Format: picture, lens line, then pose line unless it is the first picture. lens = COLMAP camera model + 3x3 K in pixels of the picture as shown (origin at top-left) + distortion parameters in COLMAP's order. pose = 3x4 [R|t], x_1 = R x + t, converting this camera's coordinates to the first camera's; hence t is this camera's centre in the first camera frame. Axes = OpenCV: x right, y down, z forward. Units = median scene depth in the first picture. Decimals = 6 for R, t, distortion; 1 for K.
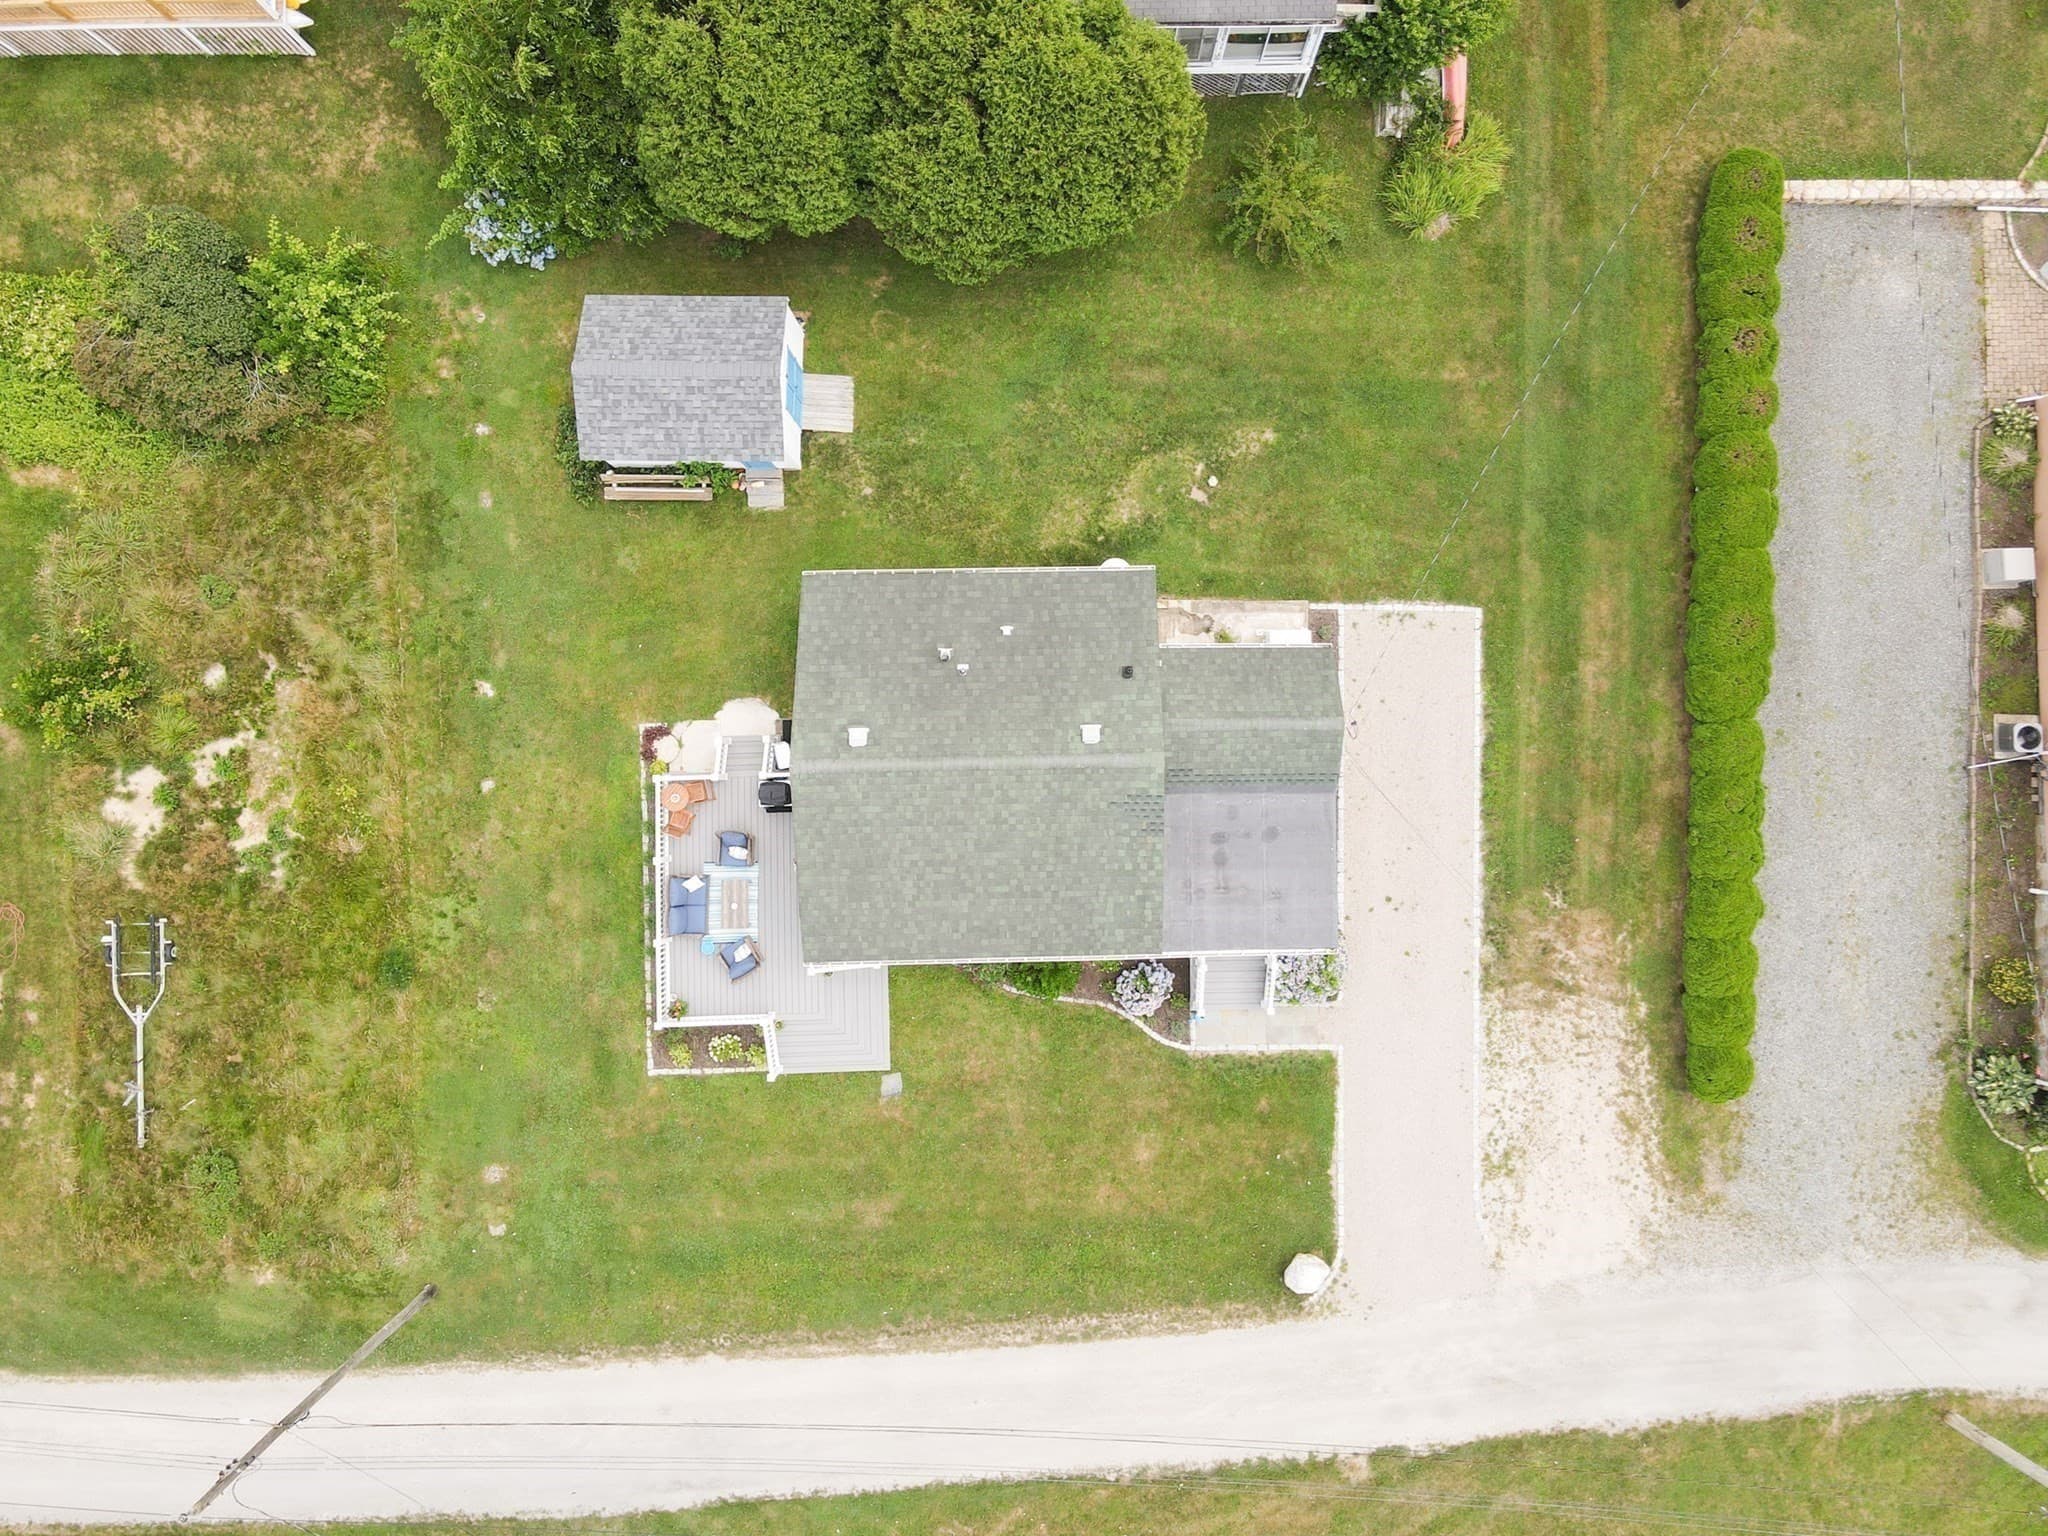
lens RADIAL K [[1506.2, 0, 1087.5], [0, 1506.2, 680.9], [0, 0, 1]] dist [-0.002029, 0.018584]
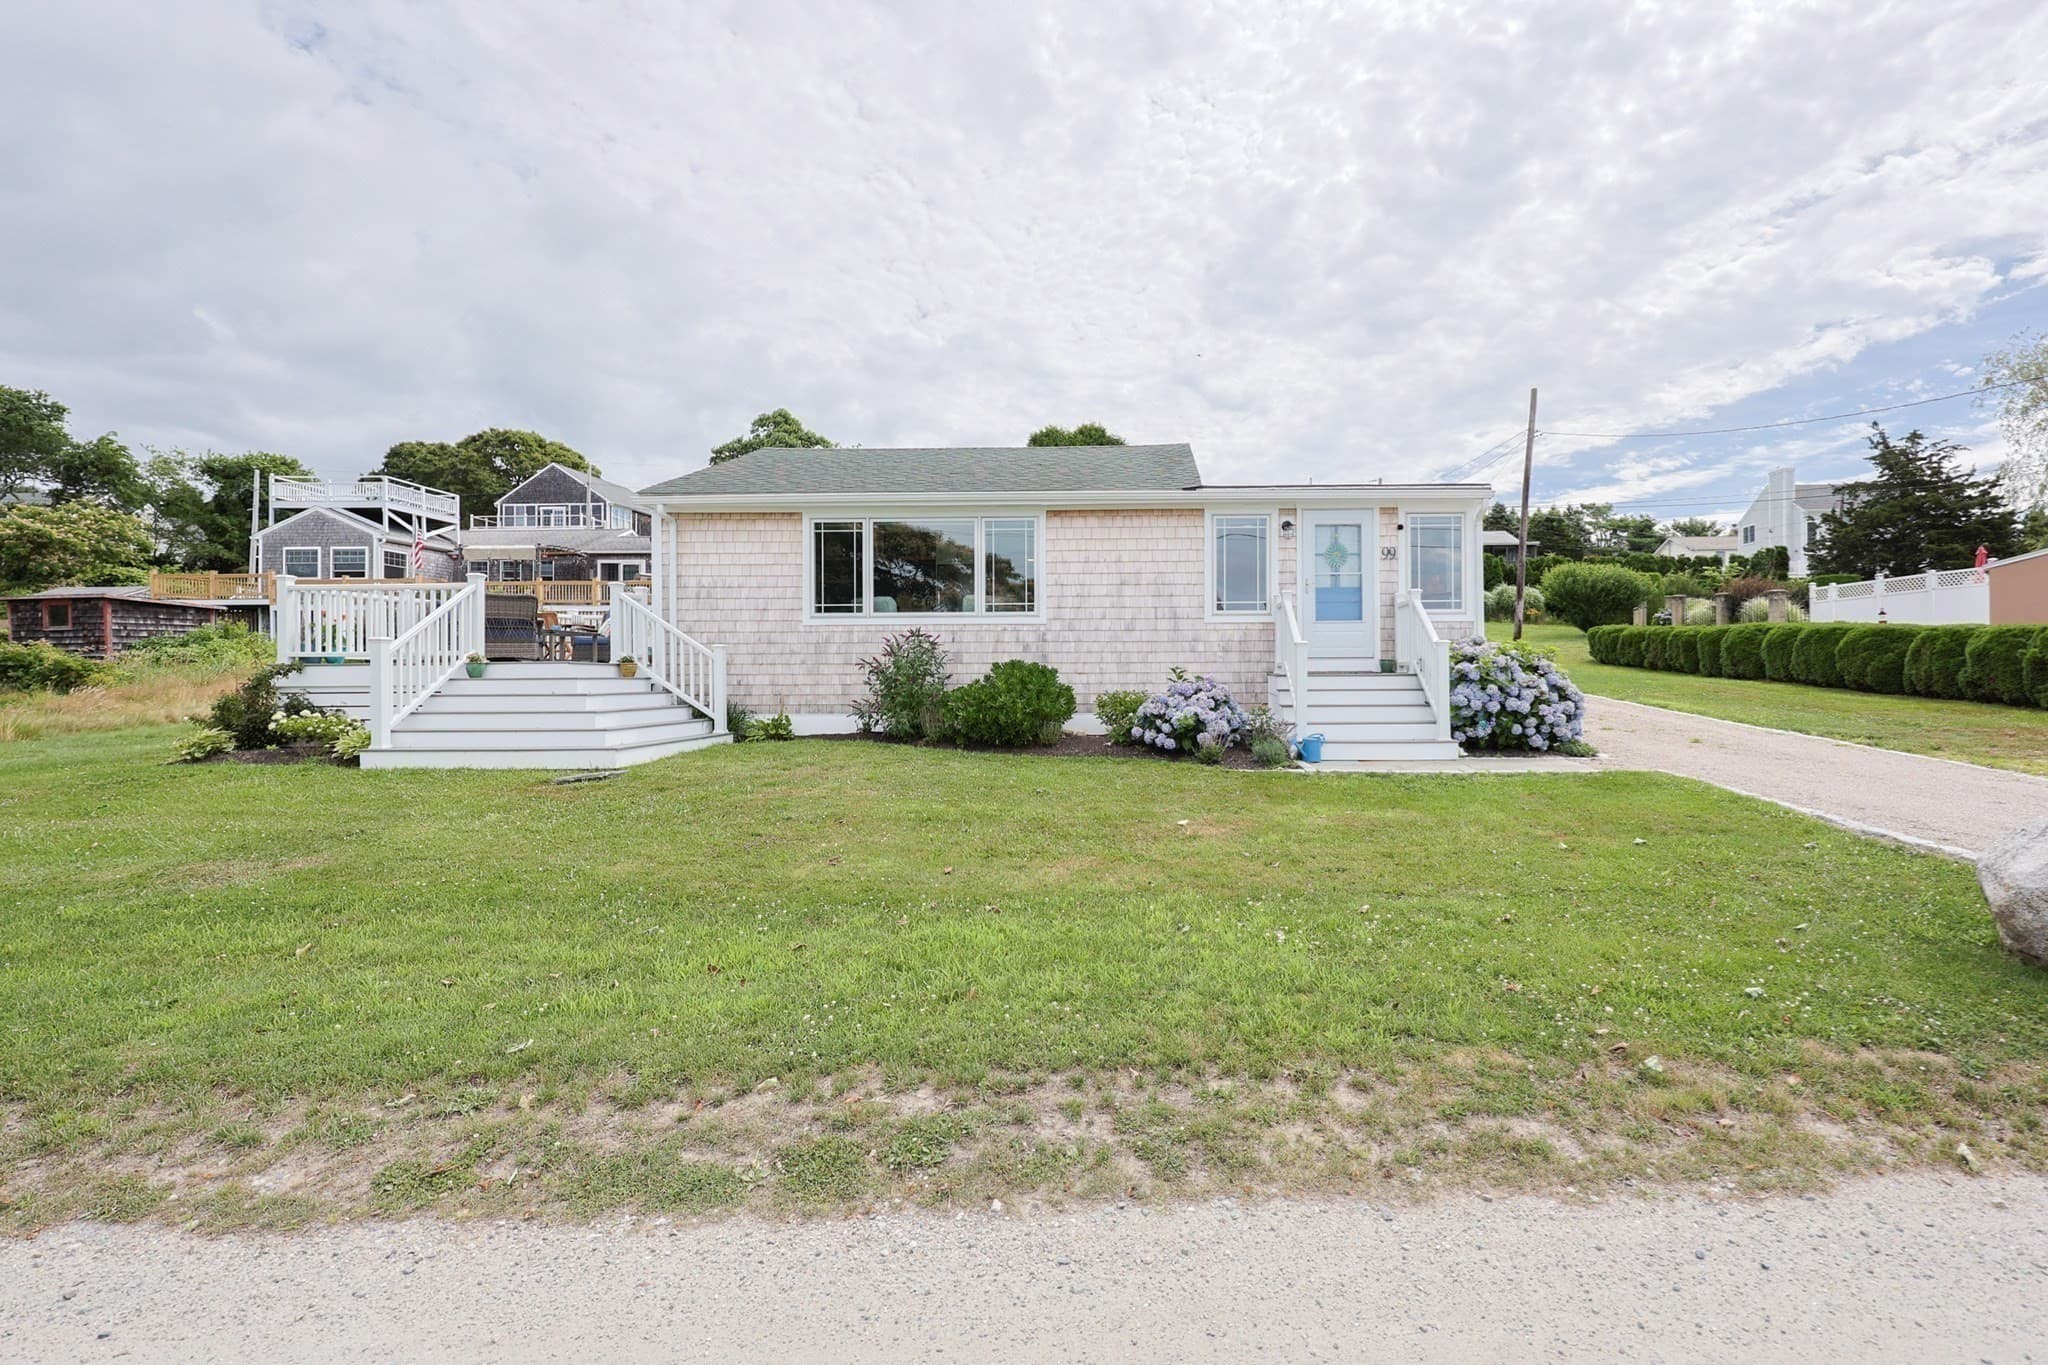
lens RADIAL K [[900.7, 0, 1117.4], [0, 900.7, 686.3], [0, 0, 1]] dist [0.008014, -0.002535]
pose [[0.997986, -0.034052, -0.053523, 0.028934], [-0.050957, 0.072207, -0.996087, 0.504494], [0.037784, 0.996808, 0.070327, 0.955022]]
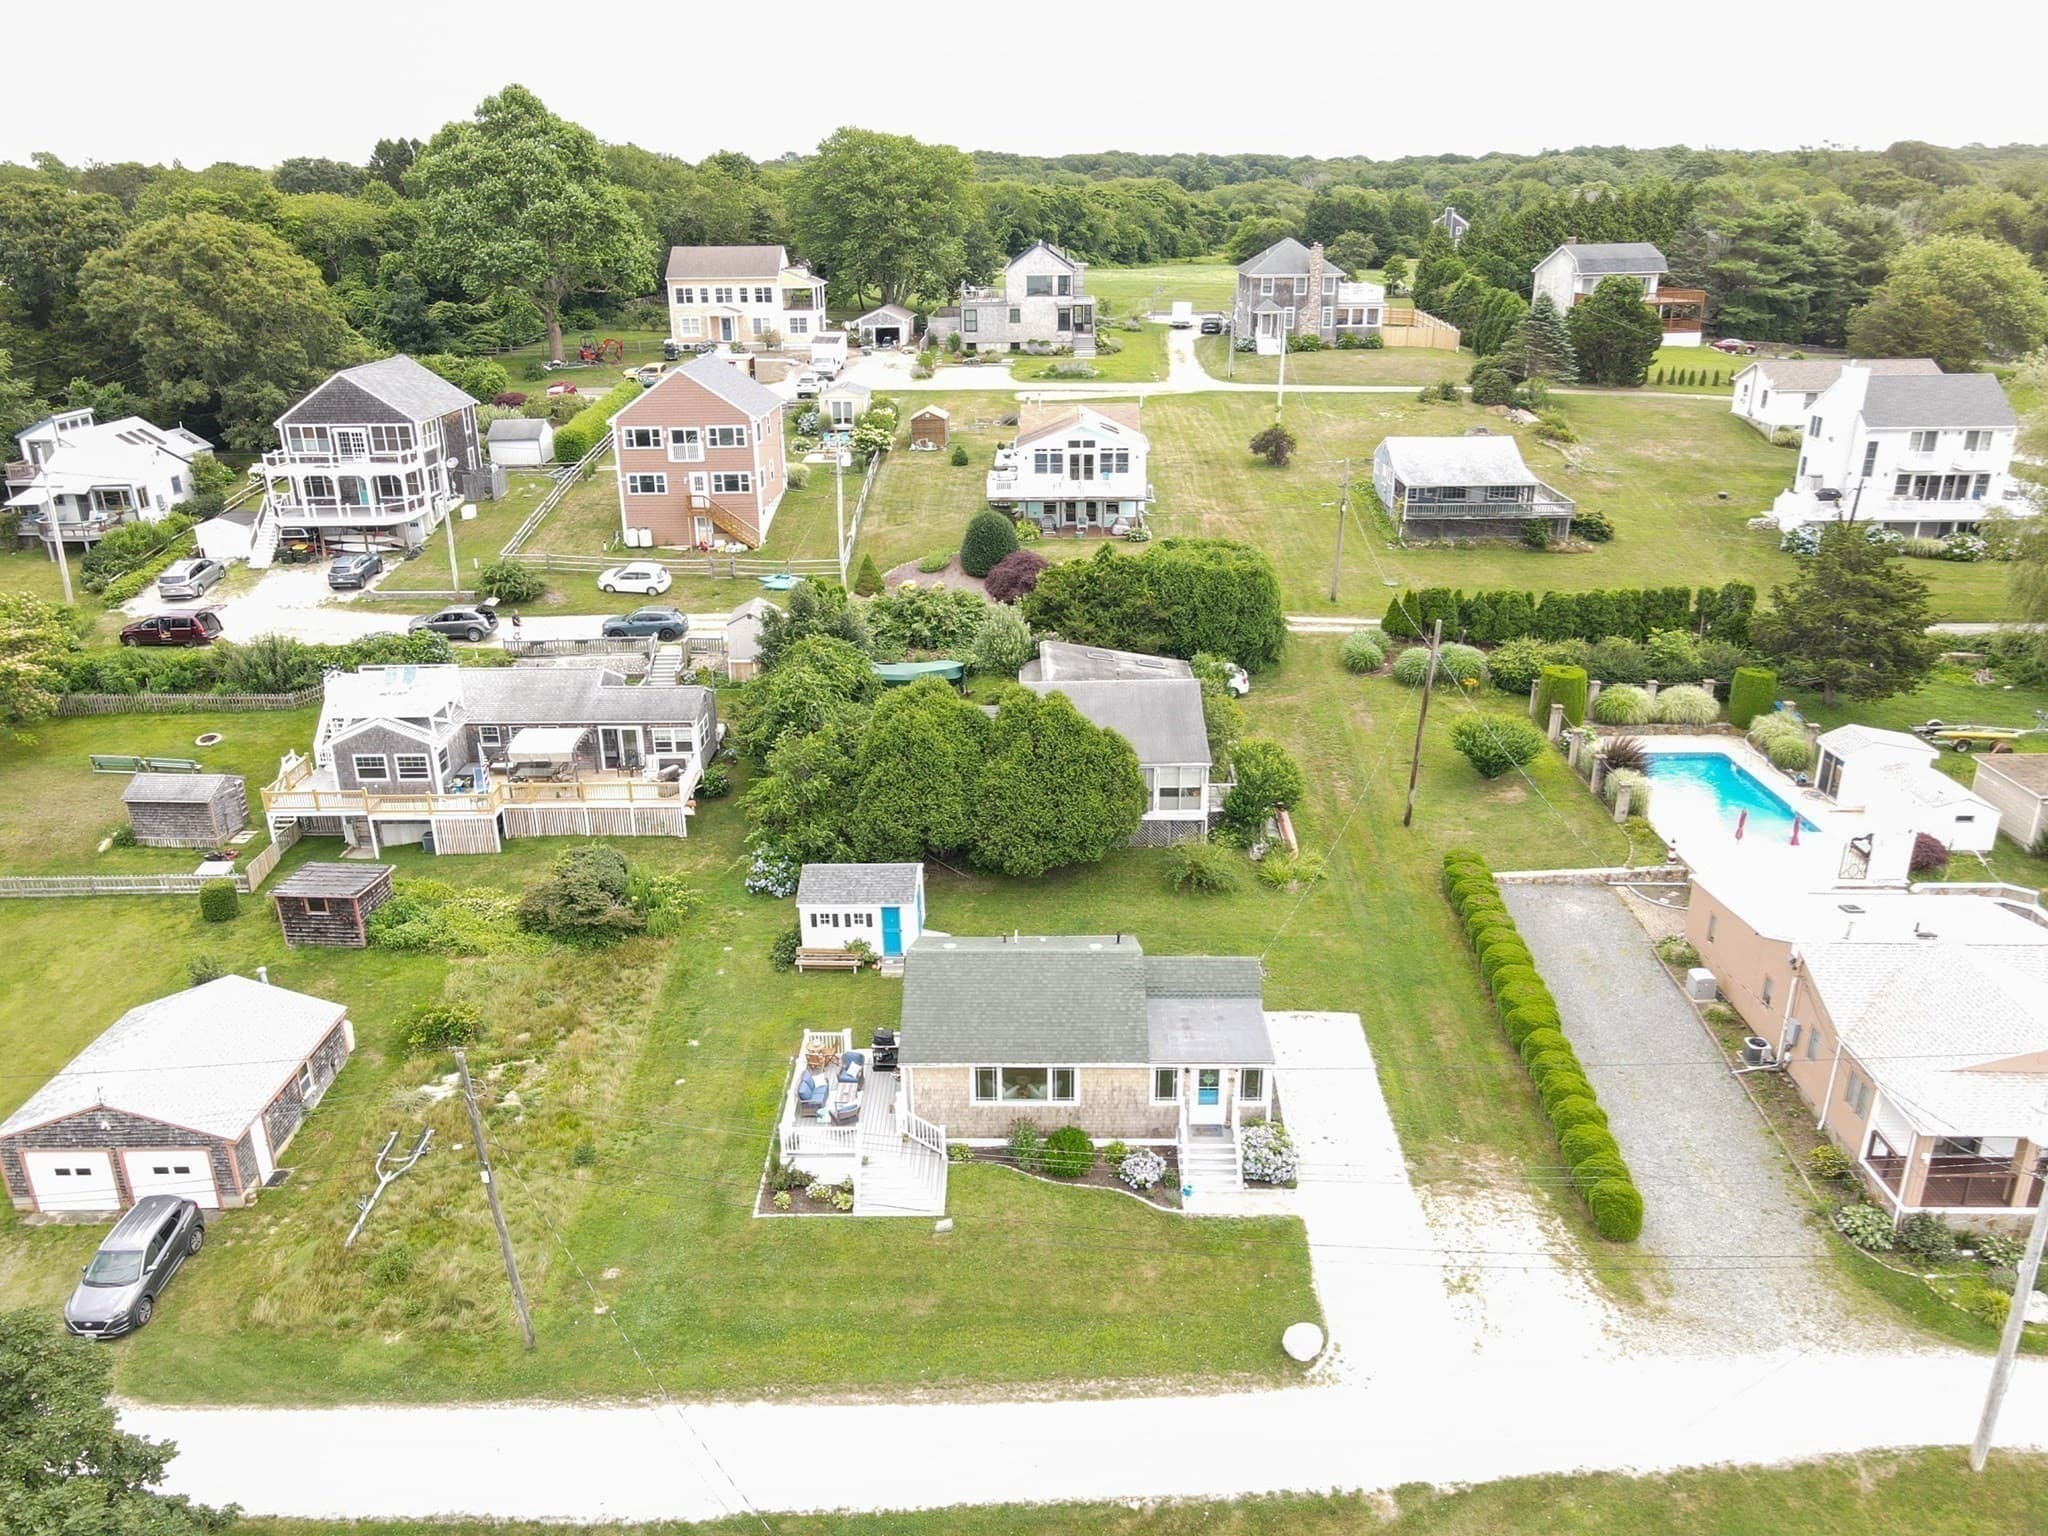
lens RADIAL K [[1506.2, 0, 1011.2], [0, 1506.2, 769.7], [0, 0, 1]] dist [-0.002029, 0.018584]
pose [[0.998577, -0.025637, -0.046766, -0.006570], [-0.031937, 0.414819, -0.909343, 1.230855], [0.042712, 0.909543, 0.413410, 0.144796]]
